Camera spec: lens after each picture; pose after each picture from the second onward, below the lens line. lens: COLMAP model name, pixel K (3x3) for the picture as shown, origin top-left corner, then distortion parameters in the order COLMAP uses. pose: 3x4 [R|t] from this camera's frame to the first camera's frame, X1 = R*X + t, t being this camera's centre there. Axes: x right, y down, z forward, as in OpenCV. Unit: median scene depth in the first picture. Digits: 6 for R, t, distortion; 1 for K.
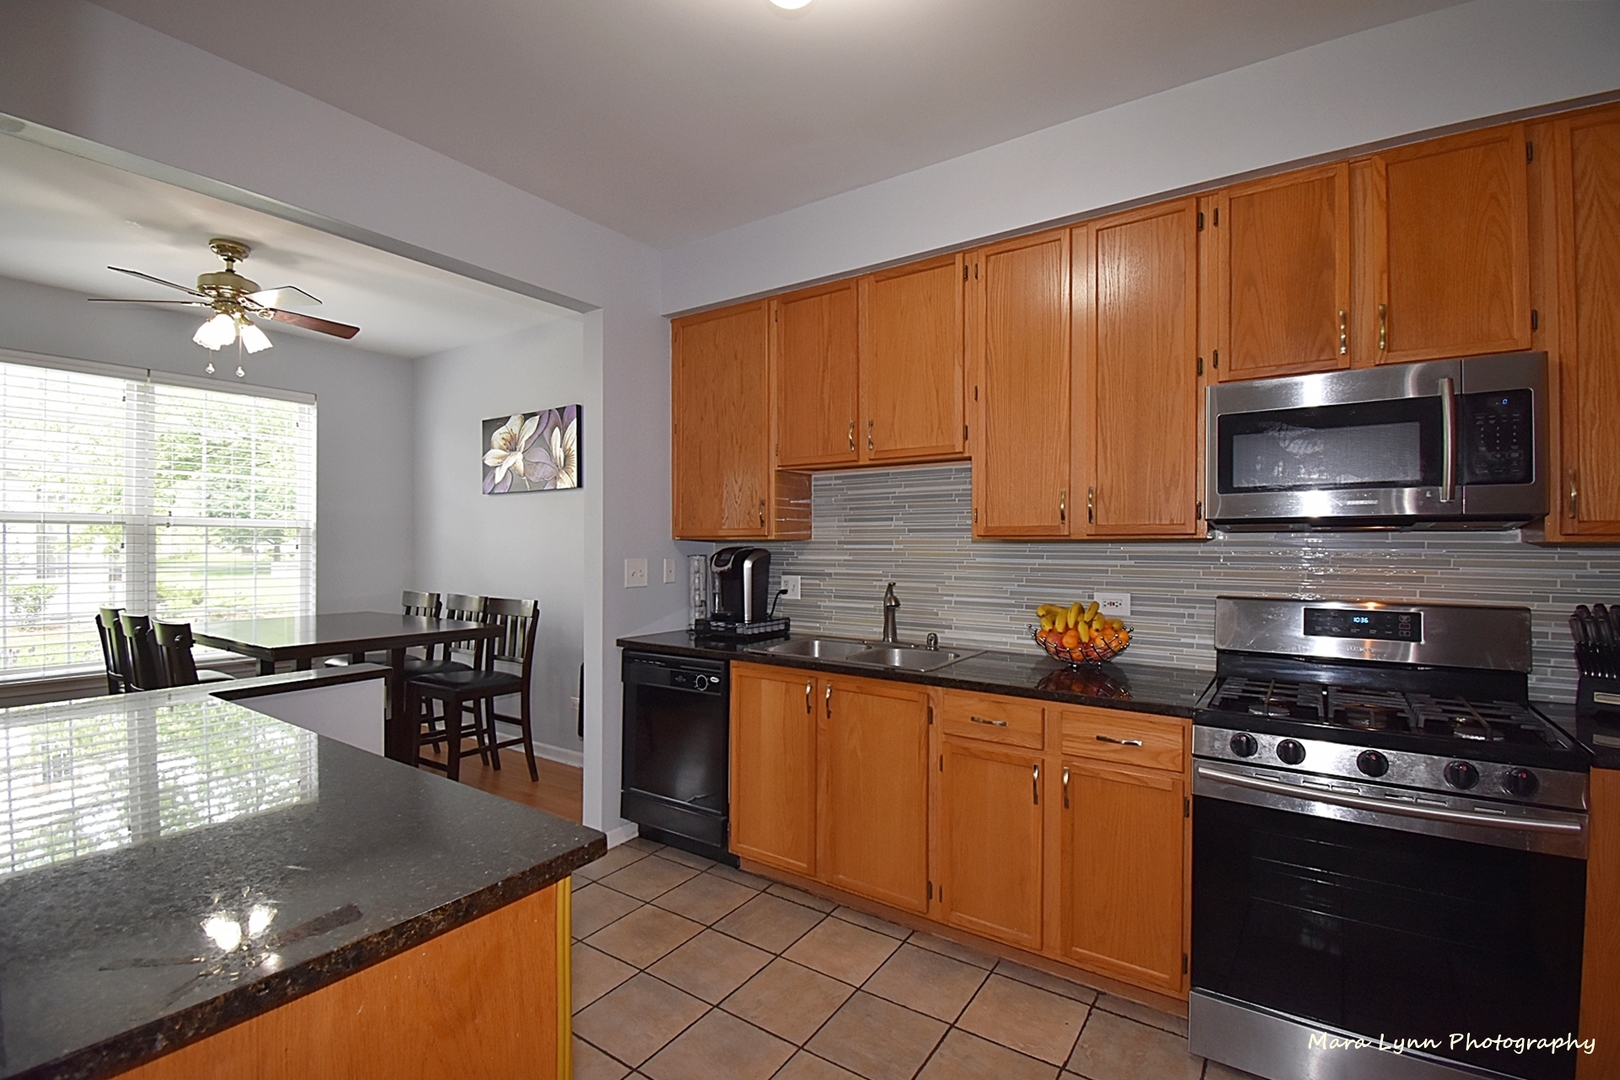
lens RADIAL K [[721.1, 0, 820.2], [0, 721.1, 546.5], [0, 0, 1]] dist [0.014275, -0.022706]
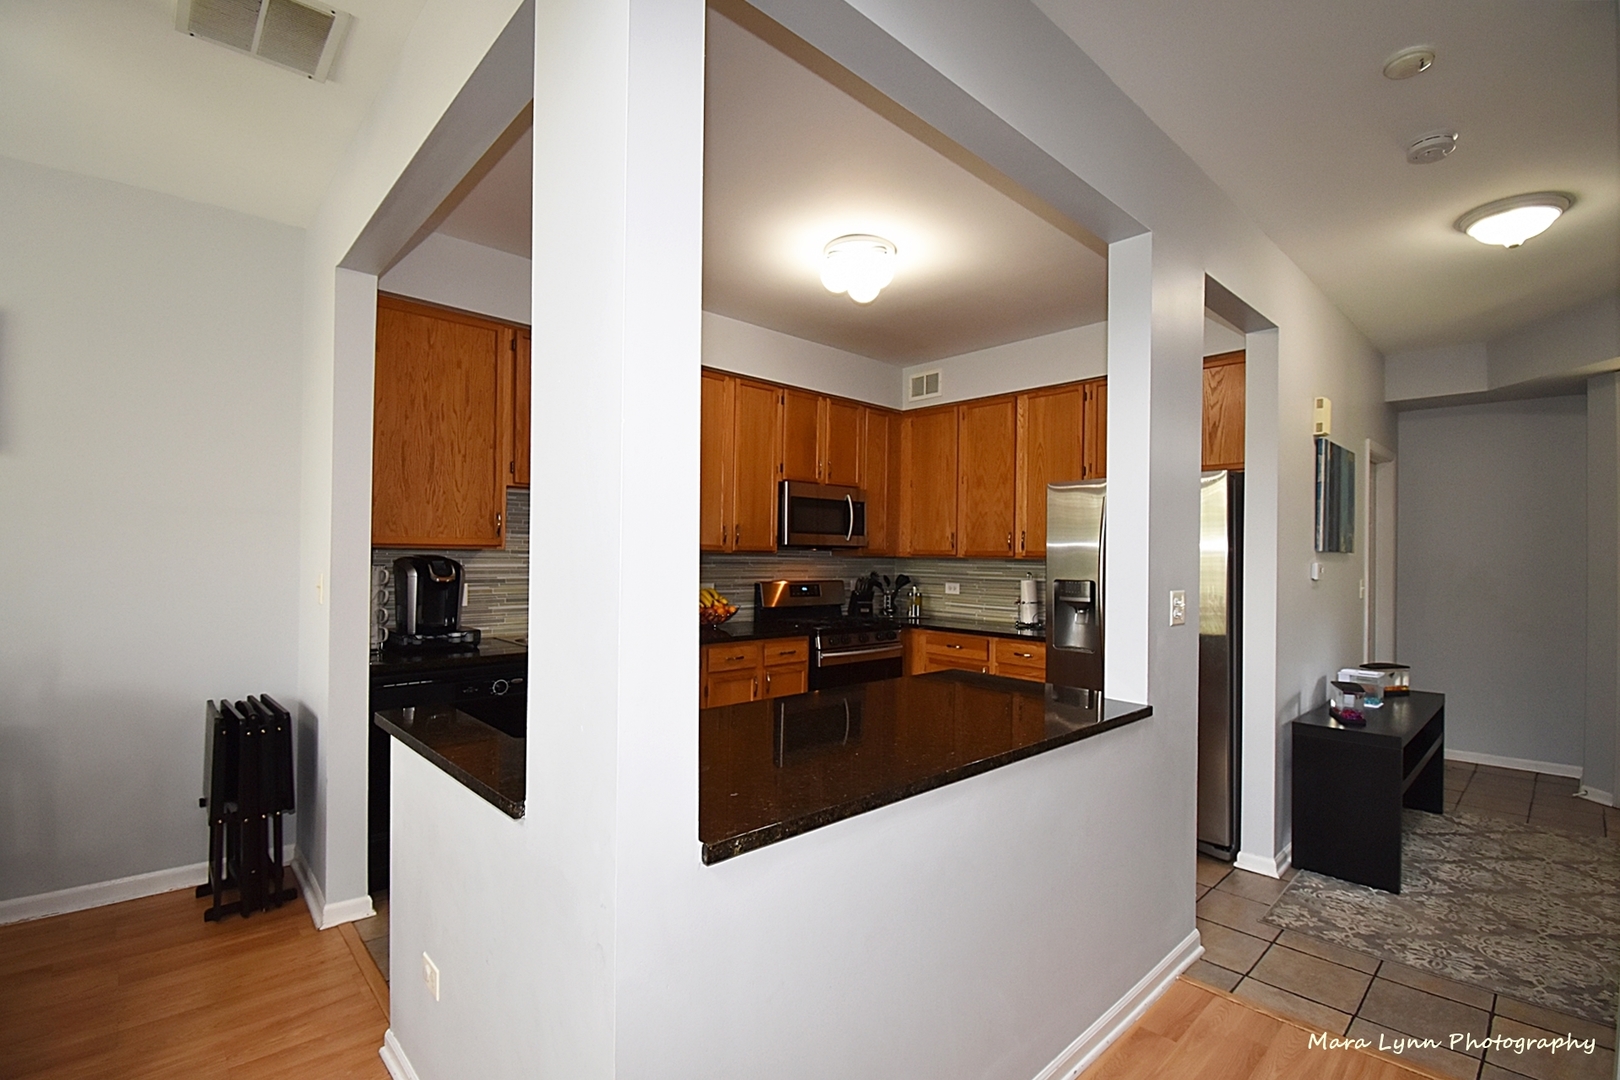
lens RADIAL K [[721.1, 0, 820.2], [0, 721.1, 546.5], [0, 0, 1]] dist [0.014275, -0.022706]
pose [[0.221559, 0.010227, 0.975093, -0.757047], [-0.012619, 0.999891, -0.007620, -0.008905], [-0.975065, -0.010616, 0.221664, 0.224698]]
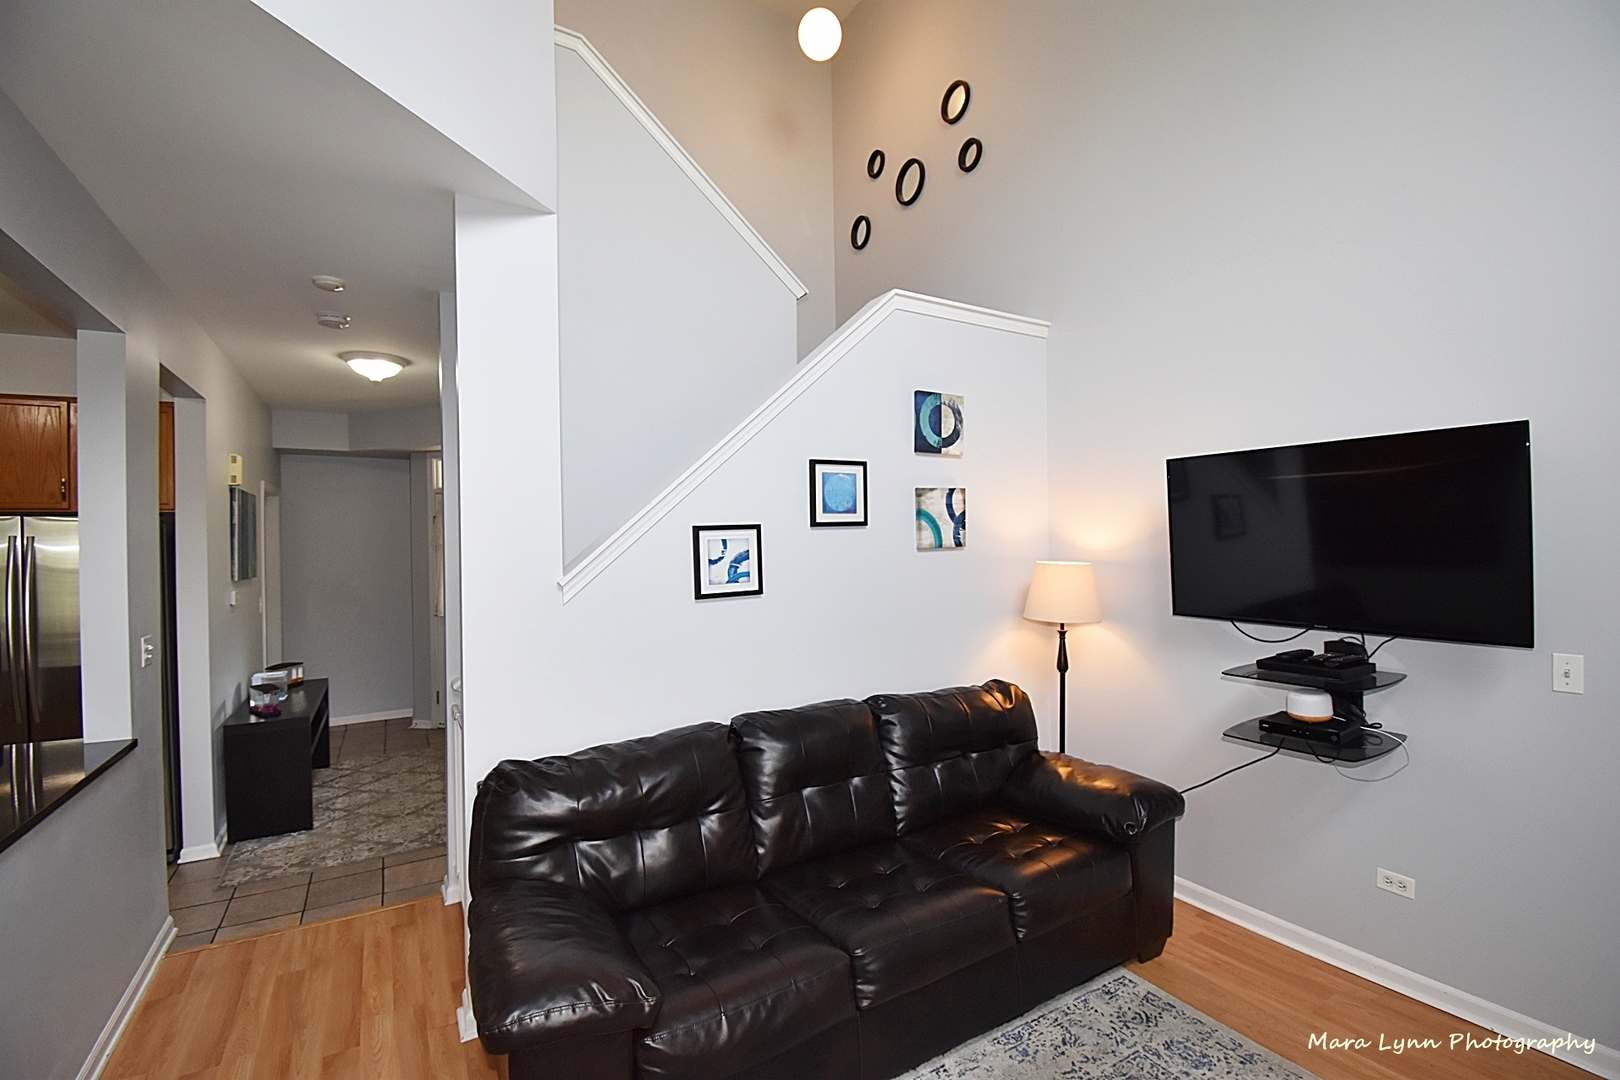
lens RADIAL K [[721.1, 0, 820.2], [0, 721.1, 546.5], [0, 0, 1]] dist [0.014275, -0.022706]
pose [[-0.903263, 0.008693, 0.429000, -0.985973], [0.012062, 0.999914, 0.005133, -0.060861], [-0.428919, 0.009811, -0.903290, 0.406379]]
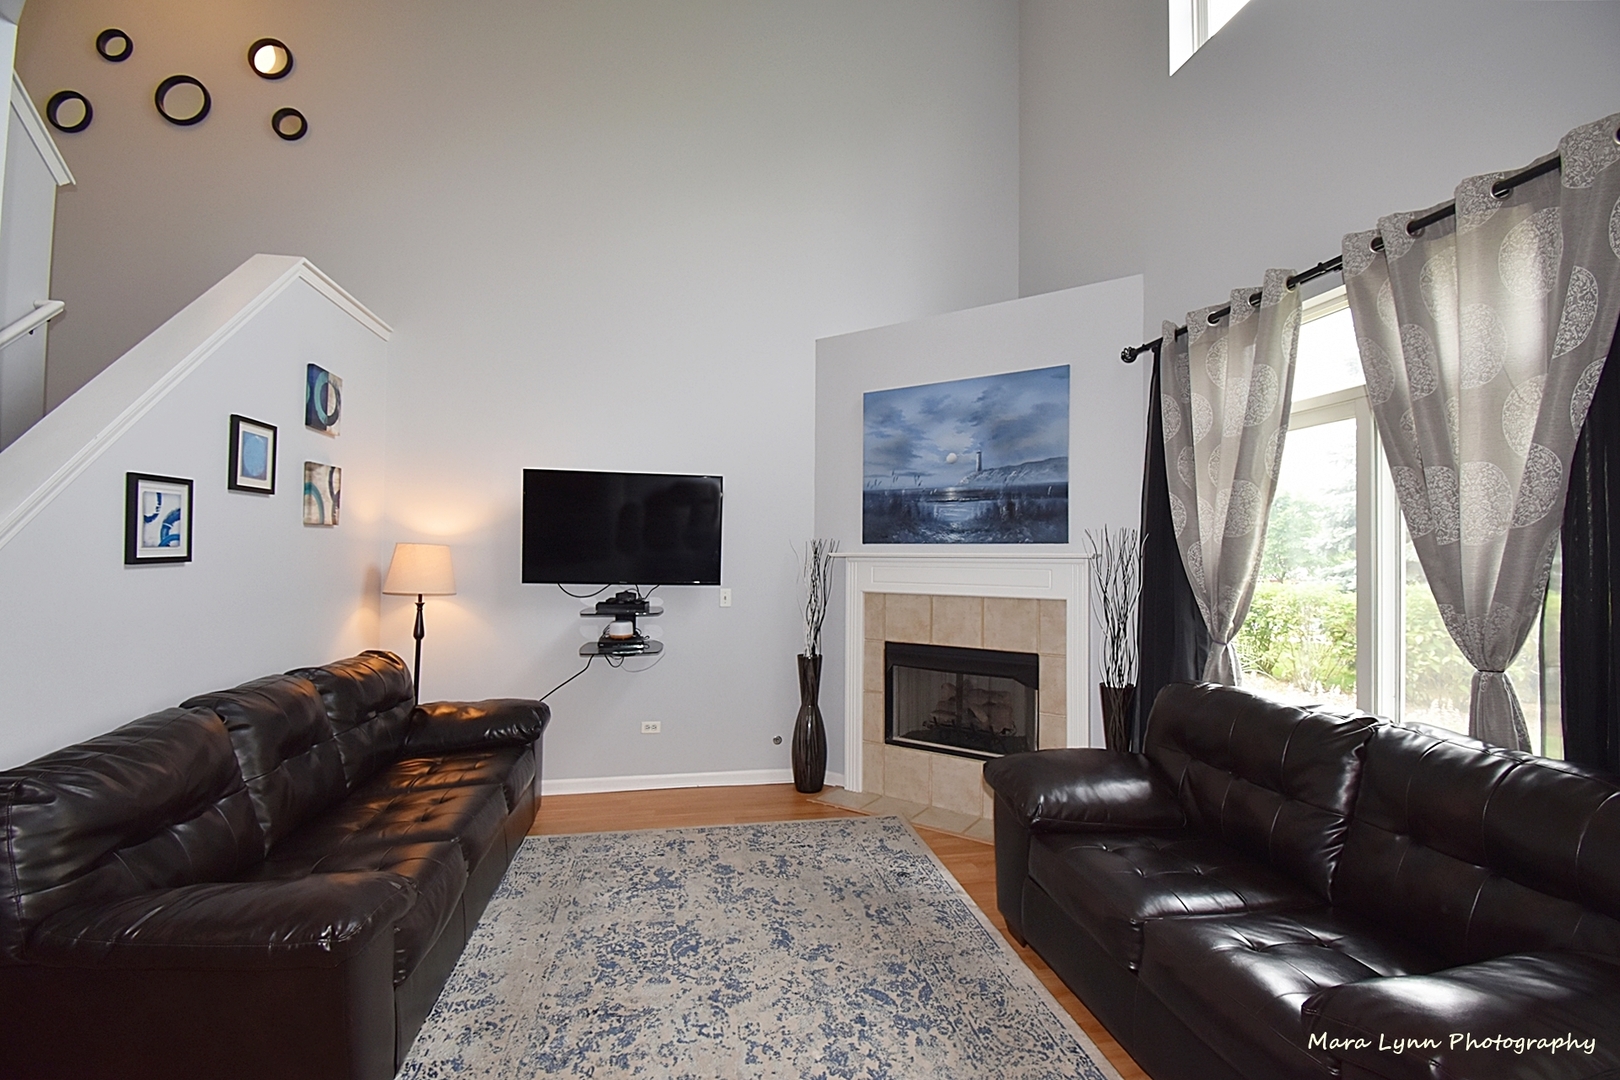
lens RADIAL K [[724.4, 0, 811.6], [0, 724.4, 545.8], [0, 0, 1]] dist [0.022953, -0.023011]
pose [[-0.715181, -0.023130, -0.698556, -0.592237], [-0.011956, 0.999711, -0.020862, -0.019556], [0.698837, -0.006568, -0.715251, 0.586682]]
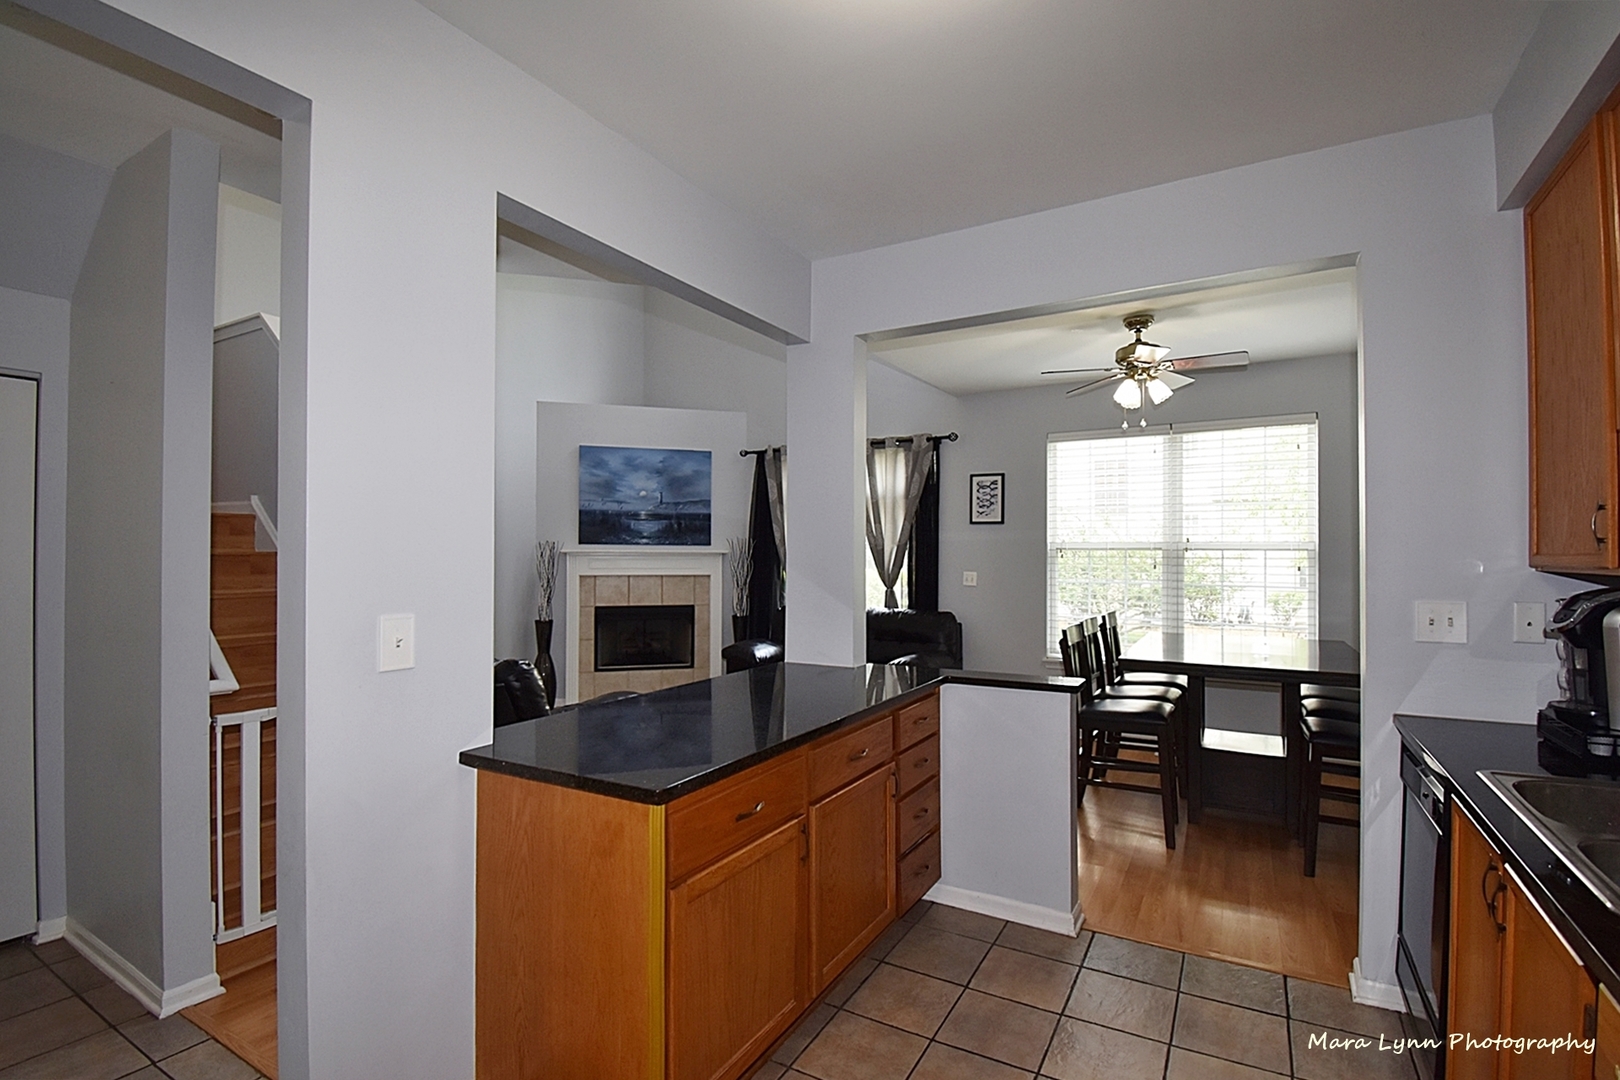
lens RADIAL K [[767.0, 0, 817.7], [0, 767.0, 546.4], [0, 0, 1]] dist [0.002267, 0.000285]
pose [[0.074684, -0.017641, -0.997051, 0.327828], [-0.002423, 0.999837, -0.017871, -0.011550], [0.997204, 0.003750, 0.074629, 0.295014]]
